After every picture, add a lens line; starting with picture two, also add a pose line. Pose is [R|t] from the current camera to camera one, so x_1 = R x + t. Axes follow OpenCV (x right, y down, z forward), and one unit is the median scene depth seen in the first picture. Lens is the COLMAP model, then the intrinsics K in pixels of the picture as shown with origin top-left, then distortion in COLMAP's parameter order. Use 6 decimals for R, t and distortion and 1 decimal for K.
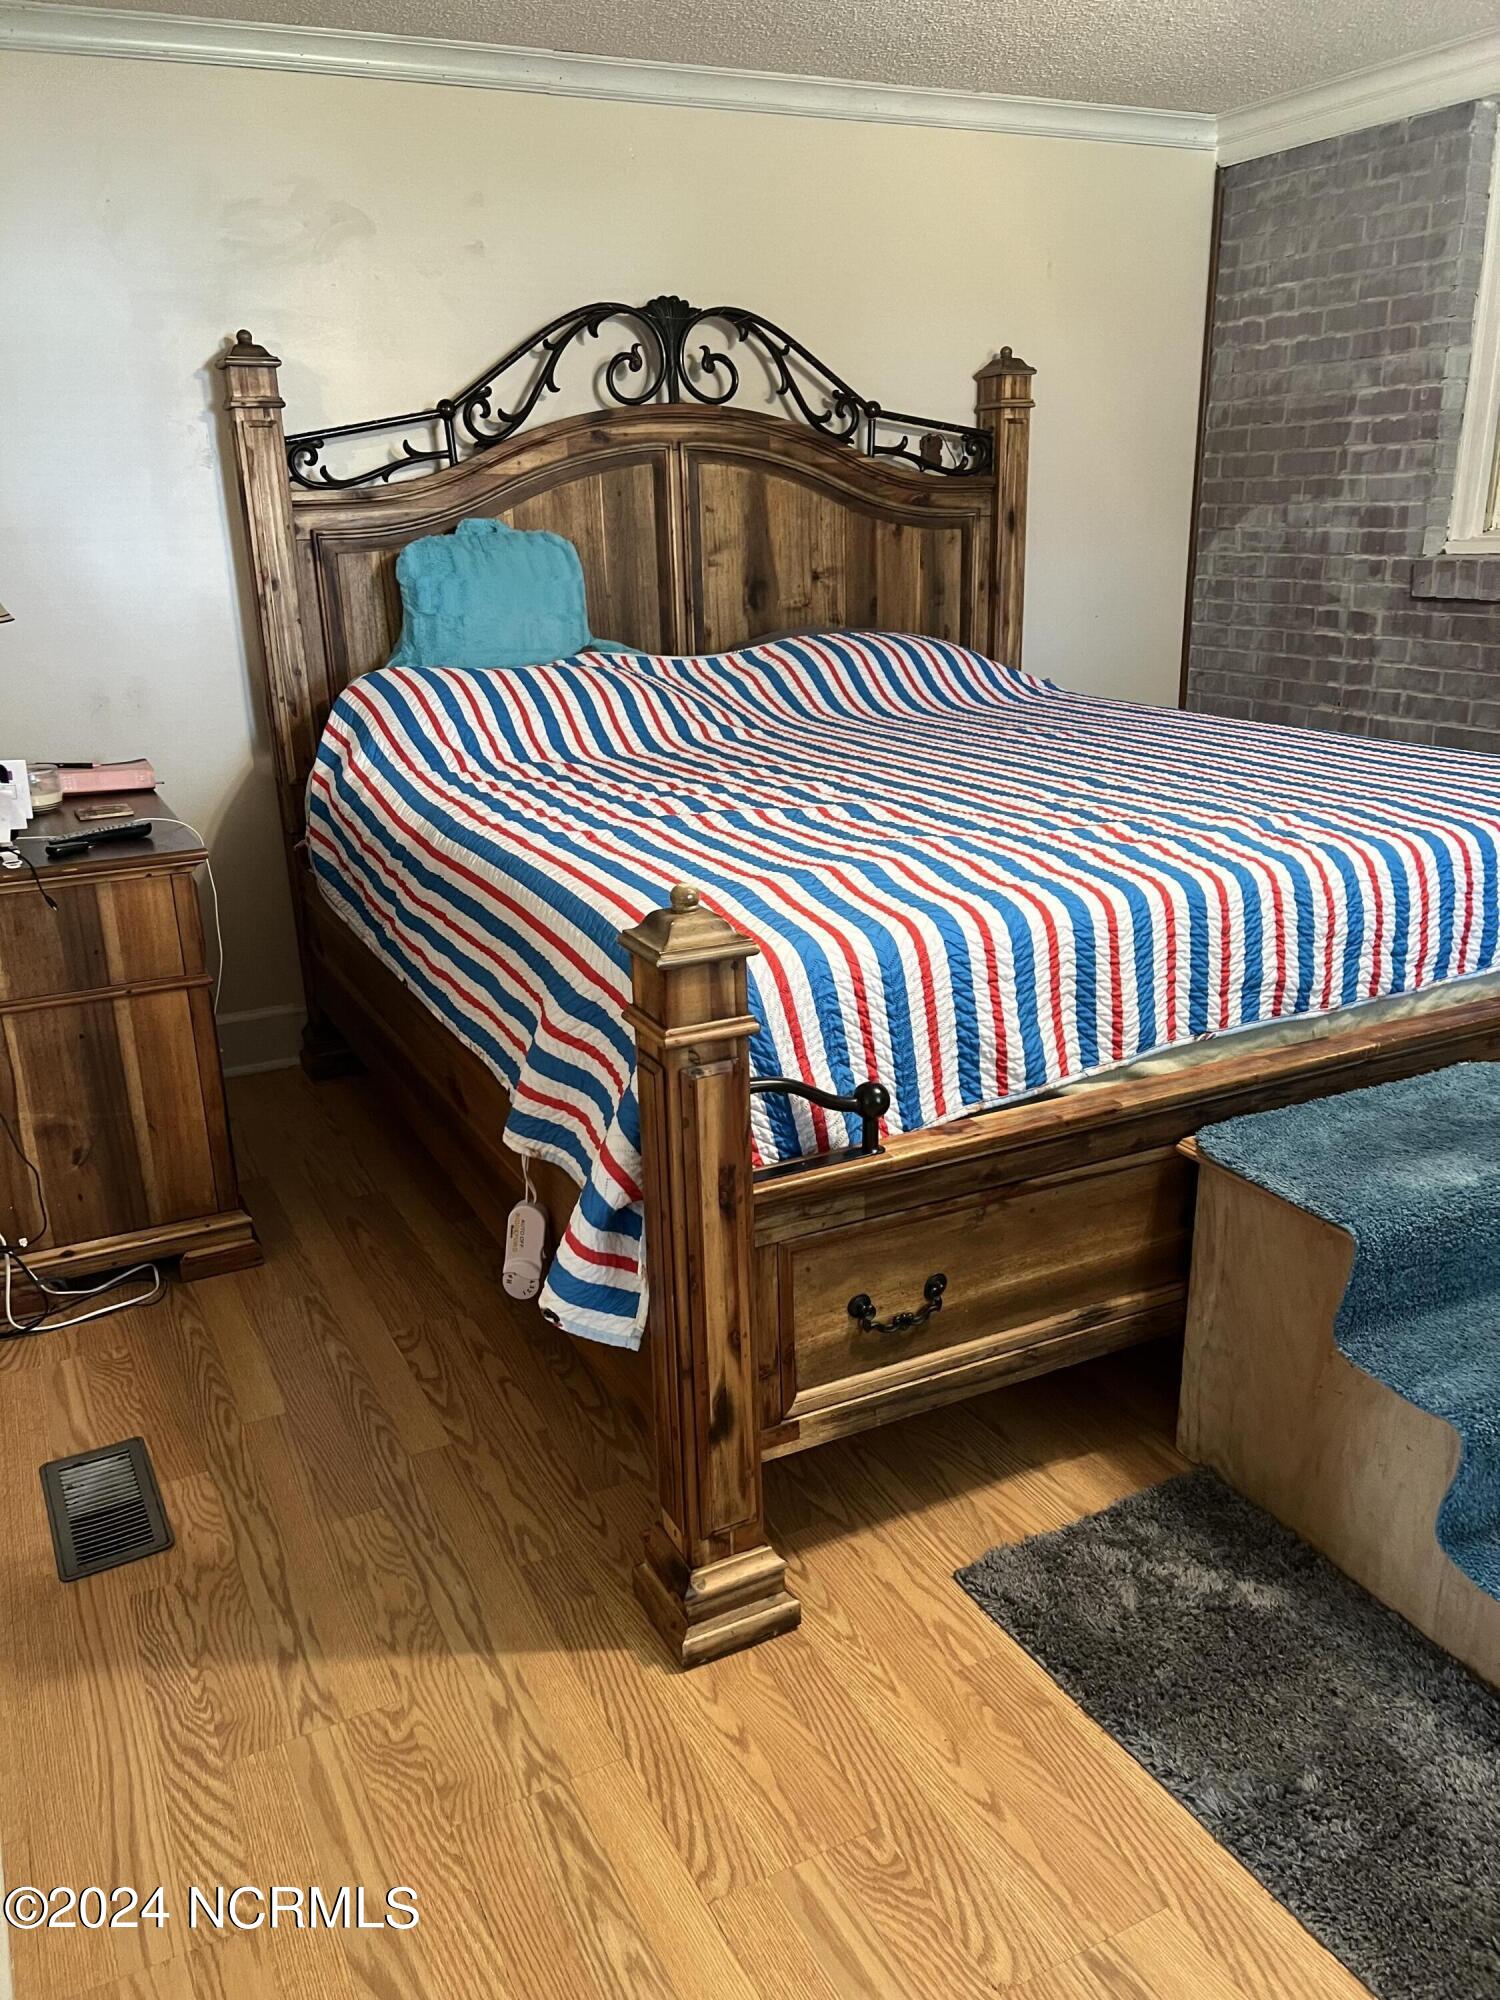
lens RADIAL K [[1516.3, 0, 766.4], [0, 1516.3, 1011.7], [0, 0, 1]] dist [0.056978, -0.068422]
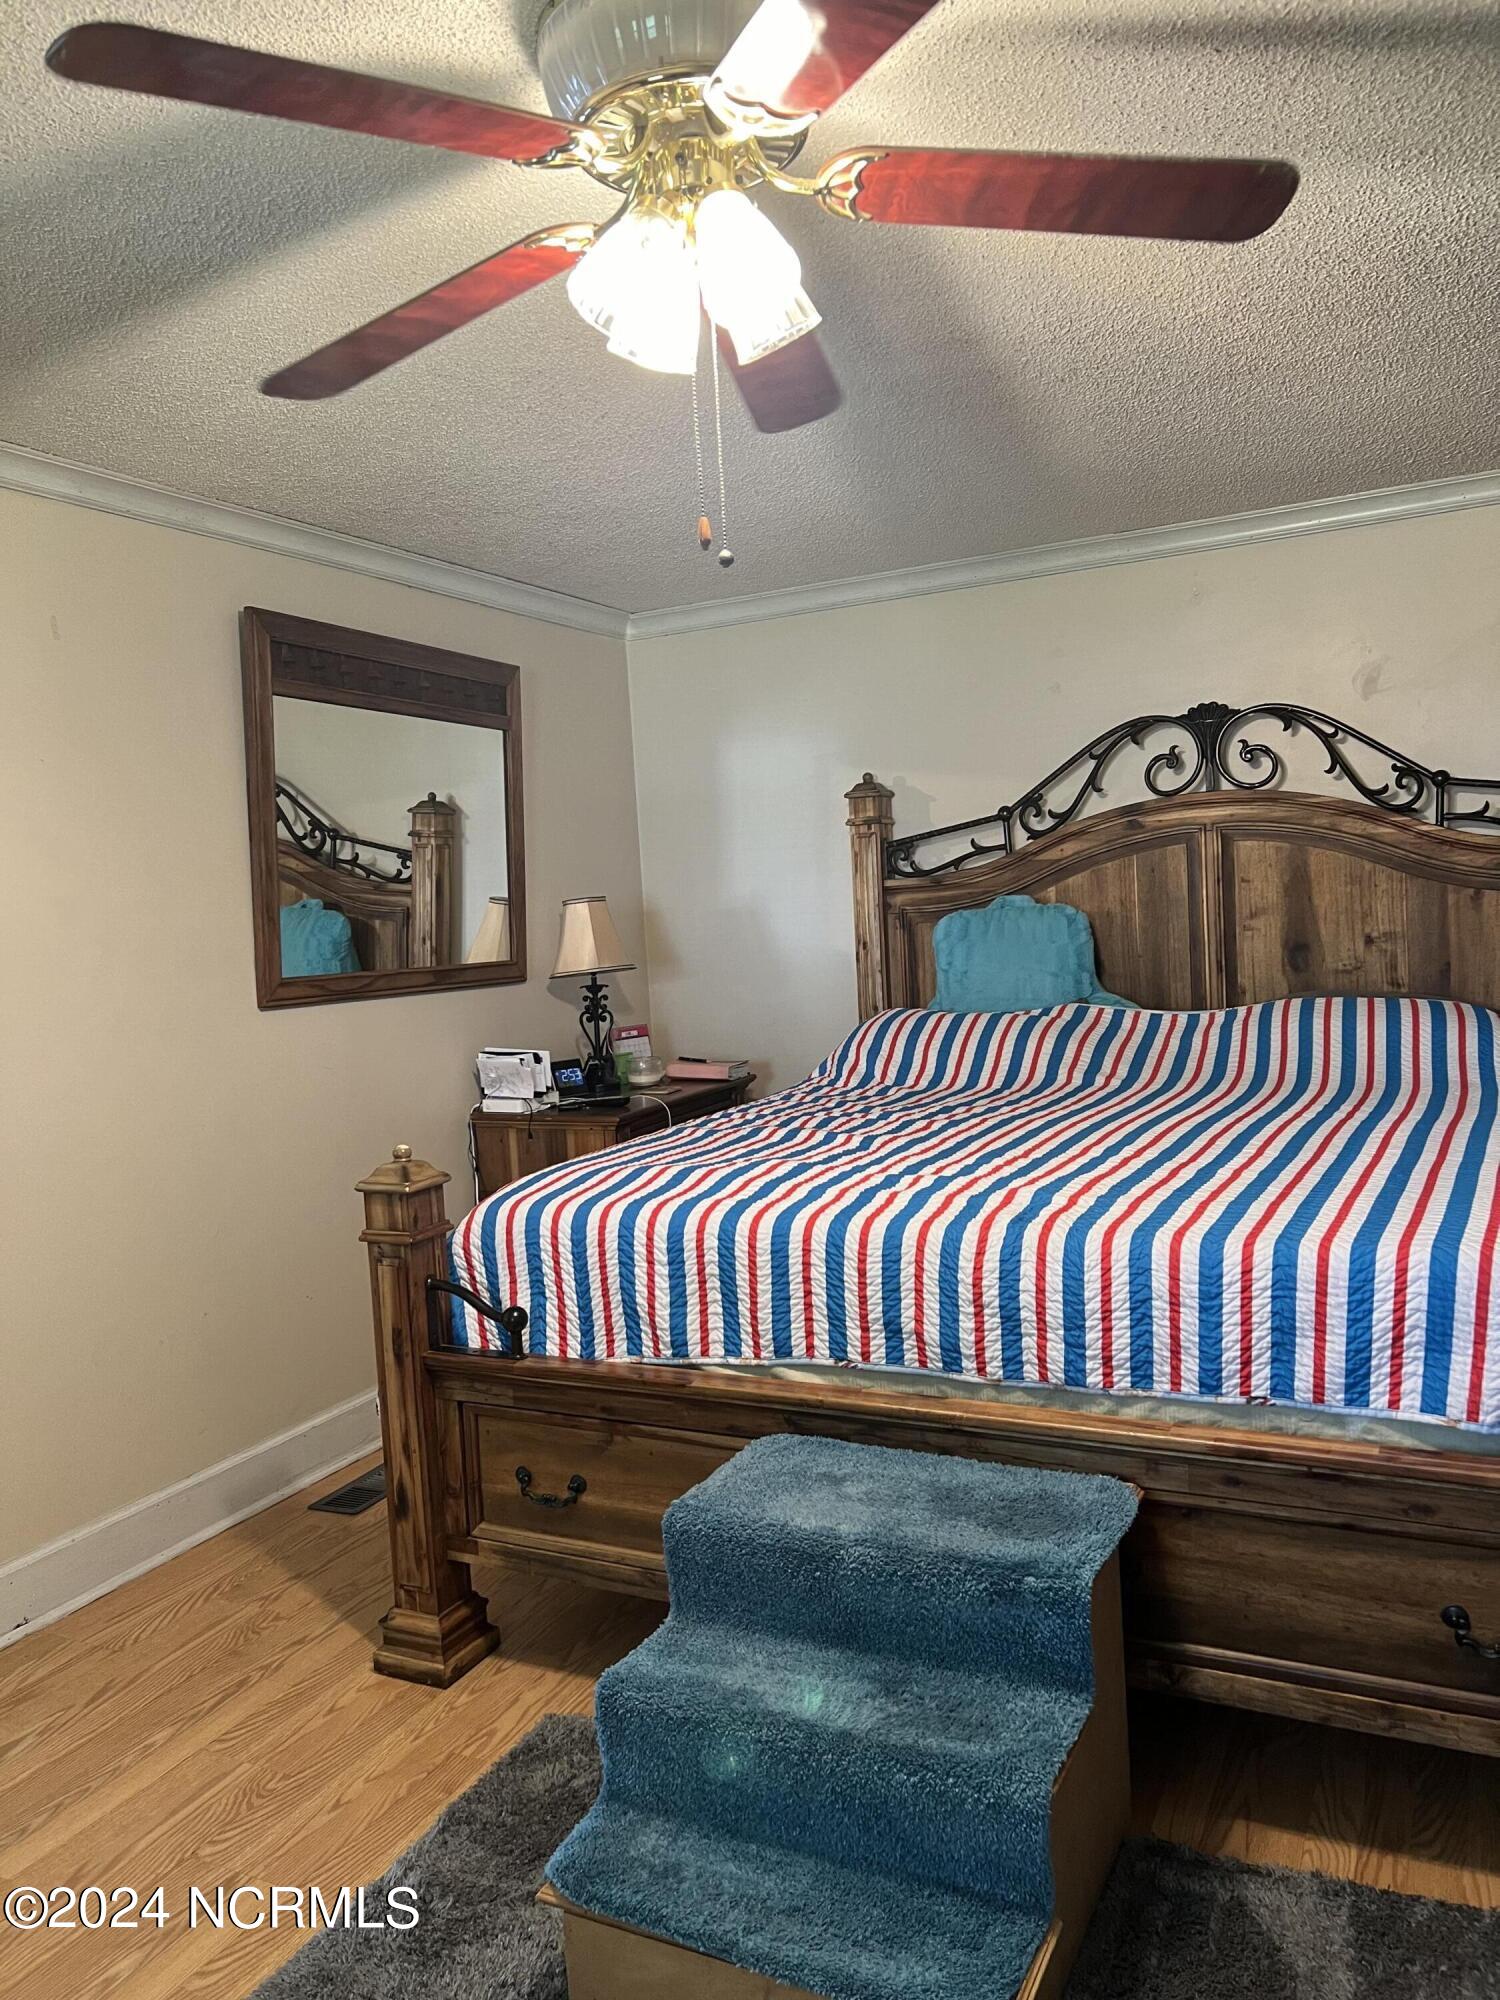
lens RADIAL K [[1516.3, 0, 766.4], [0, 1516.3, 1011.7], [0, 0, 1]] dist [0.056978, -0.068422]
pose [[0.590553, 0.055148, -0.805112, 0.704470], [-0.218200, 0.971414, -0.093512, -0.073101], [0.776940, 0.230899, 0.585705, 0.145022]]
